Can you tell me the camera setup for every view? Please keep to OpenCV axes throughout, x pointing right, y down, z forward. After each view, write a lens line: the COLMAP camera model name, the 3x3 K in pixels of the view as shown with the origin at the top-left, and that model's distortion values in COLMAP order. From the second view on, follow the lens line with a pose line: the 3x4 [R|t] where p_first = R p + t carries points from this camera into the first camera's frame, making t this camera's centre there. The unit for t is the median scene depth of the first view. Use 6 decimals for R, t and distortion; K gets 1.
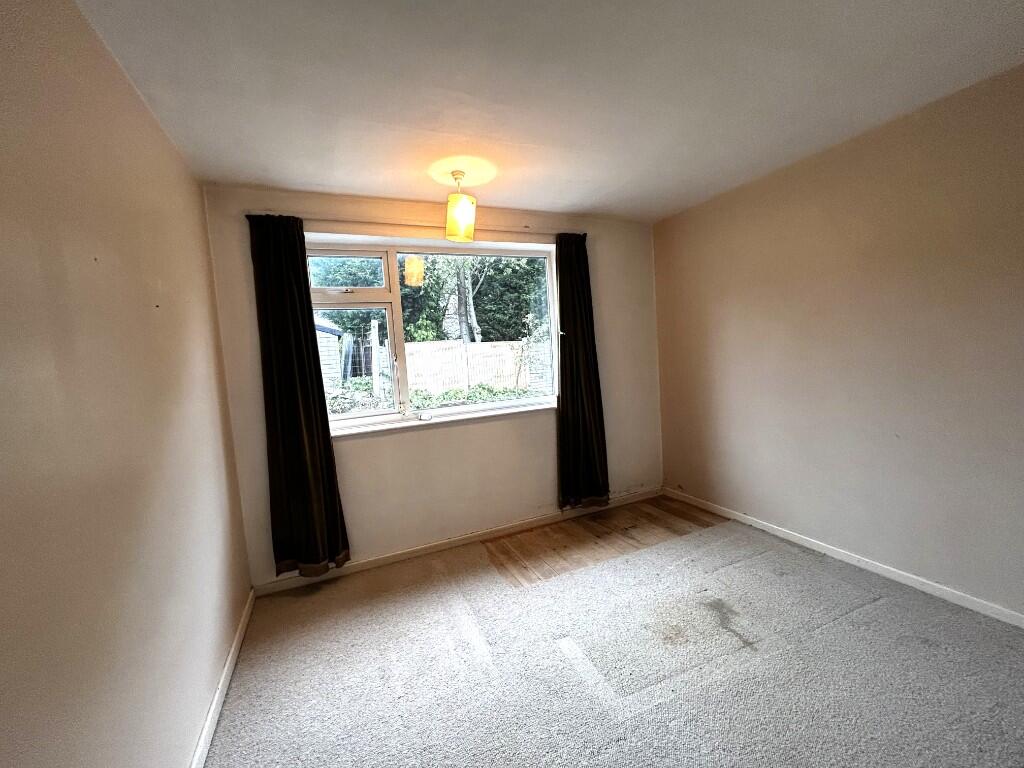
lens RADIAL K [[416.0, 0, 511.2], [0, 416.0, 383.5], [0, 0, 1]] dist [-0.009543, 0.005286]
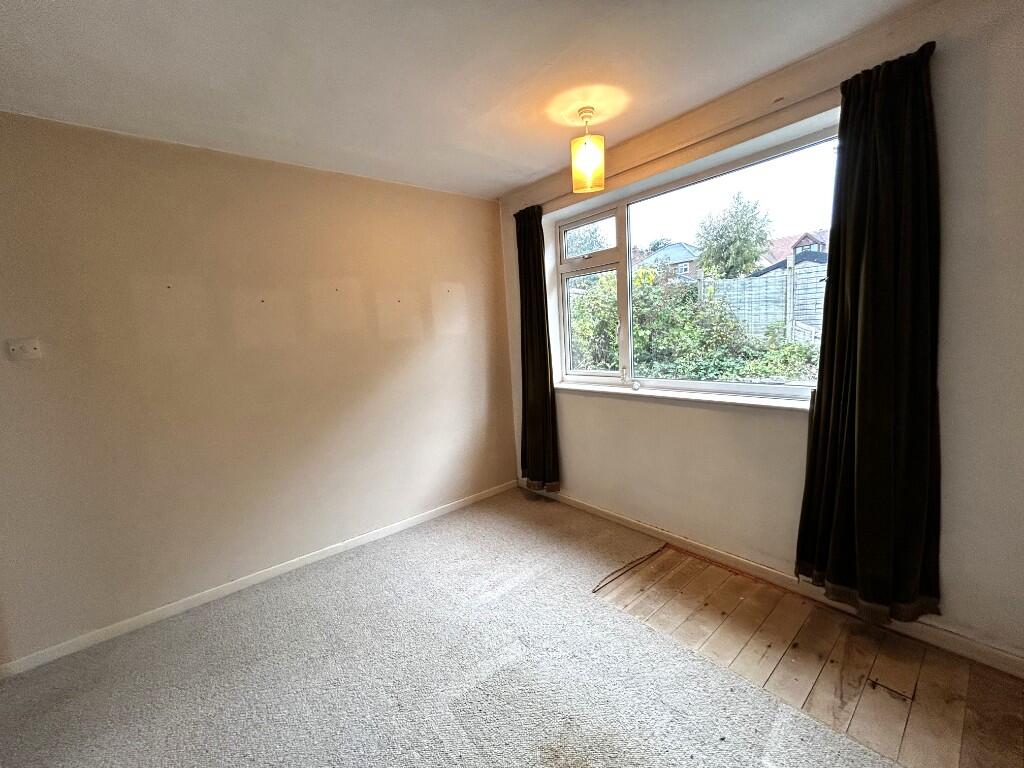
lens RADIAL K [[413.8, 0, 512.0], [0, 413.8, 384.0], [0, 0, 1]] dist [-0.002387, 0.000373]
pose [[0.276178, 0.169501, -0.946042, 0.621977], [-0.029487, 0.985357, 0.167936, -0.073646], [0.960654, -0.018485, 0.277132, 0.514918]]
